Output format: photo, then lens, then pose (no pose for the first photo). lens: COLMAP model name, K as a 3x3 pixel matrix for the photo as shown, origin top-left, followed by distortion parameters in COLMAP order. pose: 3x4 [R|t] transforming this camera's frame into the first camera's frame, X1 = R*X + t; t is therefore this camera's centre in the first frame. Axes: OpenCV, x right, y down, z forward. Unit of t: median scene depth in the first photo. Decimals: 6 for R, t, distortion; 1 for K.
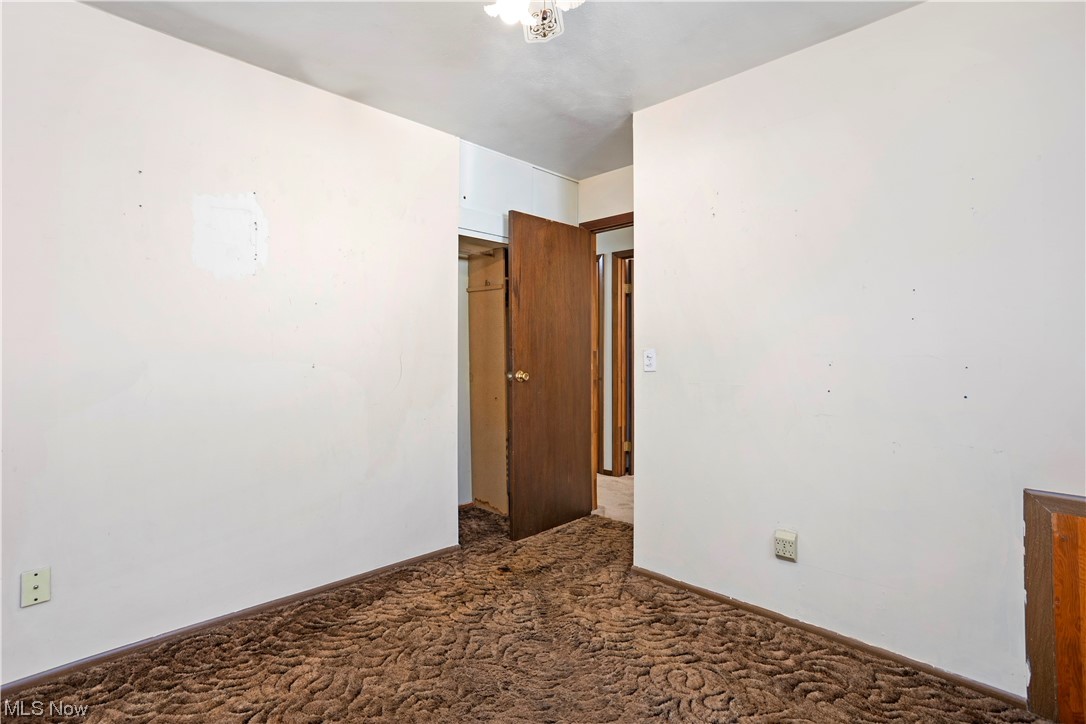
lens RADIAL K [[530.1, 0, 547.4], [0, 530.1, 351.4], [0, 0, 1]] dist [-0.011287, 0.000470]
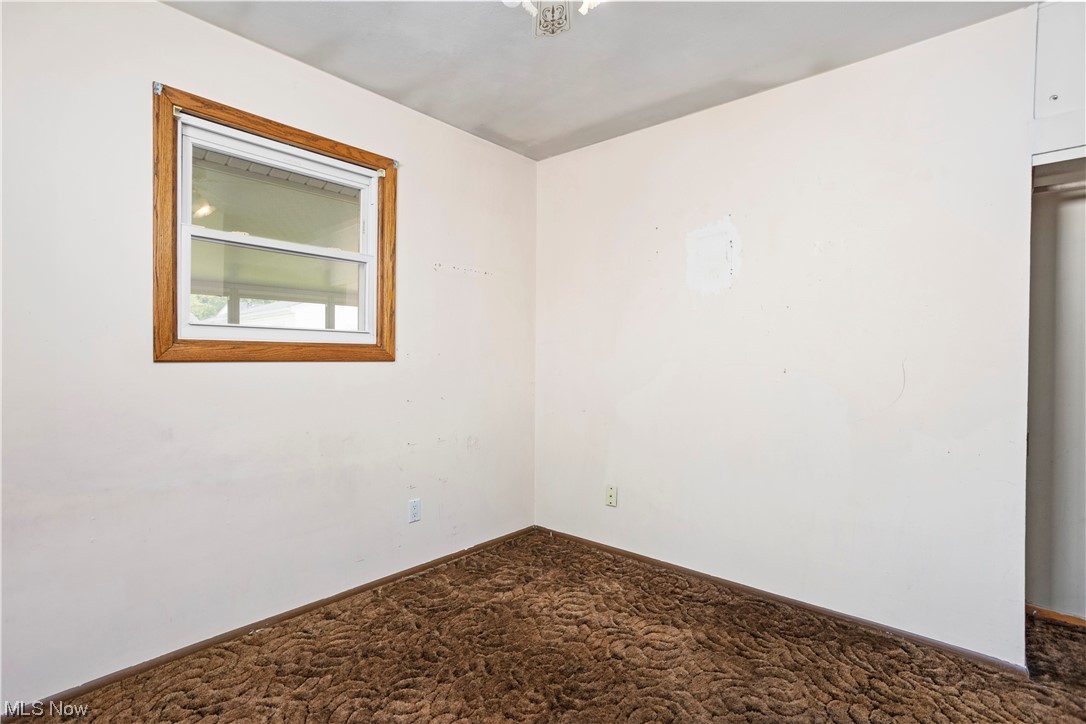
lens RADIAL K [[523.0, 0, 543.0], [0, 523.0, 362.0], [0, 0, 1]] dist [-0.001256, 0.001960]
pose [[0.066964, 0.009724, -0.997708, 0.533820], [-0.004120, 0.999947, 0.009470, 0.004977], [0.997747, 0.003477, 0.067000, 0.524133]]
